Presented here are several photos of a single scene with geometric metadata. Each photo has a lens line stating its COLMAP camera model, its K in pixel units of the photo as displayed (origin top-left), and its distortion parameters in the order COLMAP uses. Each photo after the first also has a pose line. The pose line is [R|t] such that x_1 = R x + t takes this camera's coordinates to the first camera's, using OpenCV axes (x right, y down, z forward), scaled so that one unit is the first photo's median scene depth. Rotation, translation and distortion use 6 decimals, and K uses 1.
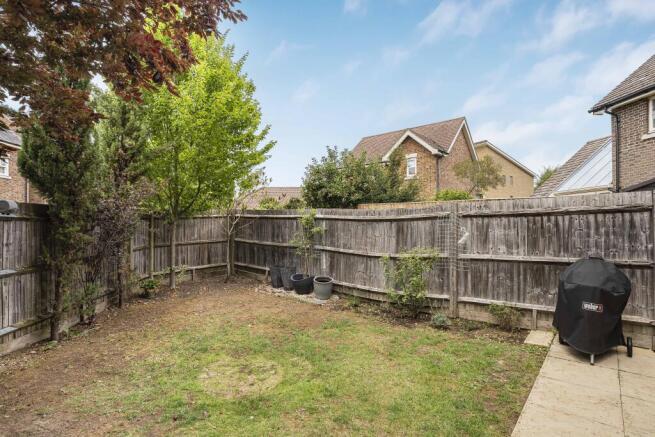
lens RADIAL K [[325.0, 0, 327.5], [0, 325.0, 218.5], [0, 0, 1]] dist [-0.039851, 0.021210]
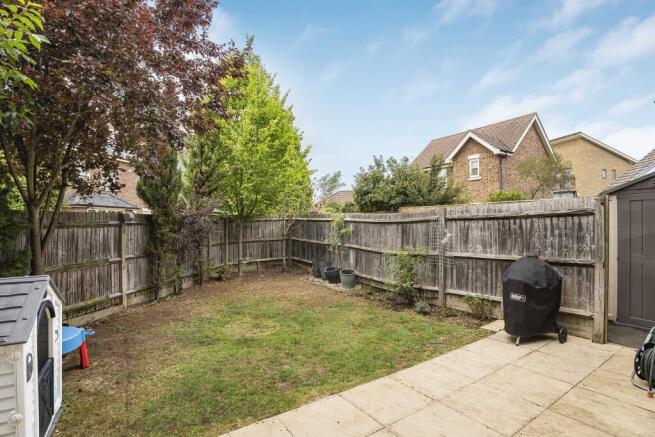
lens RADIAL K [[314.1, 0, 327.6], [0, 314.1, 223.6], [0, 0, 1]] dist [-0.040640, 0.000333]
pose [[0.961740, -0.003885, -0.273938, 0.307102], [0.007900, 0.999877, 0.013555, -0.010830], [0.273851, -0.015200, 0.961652, -0.189545]]
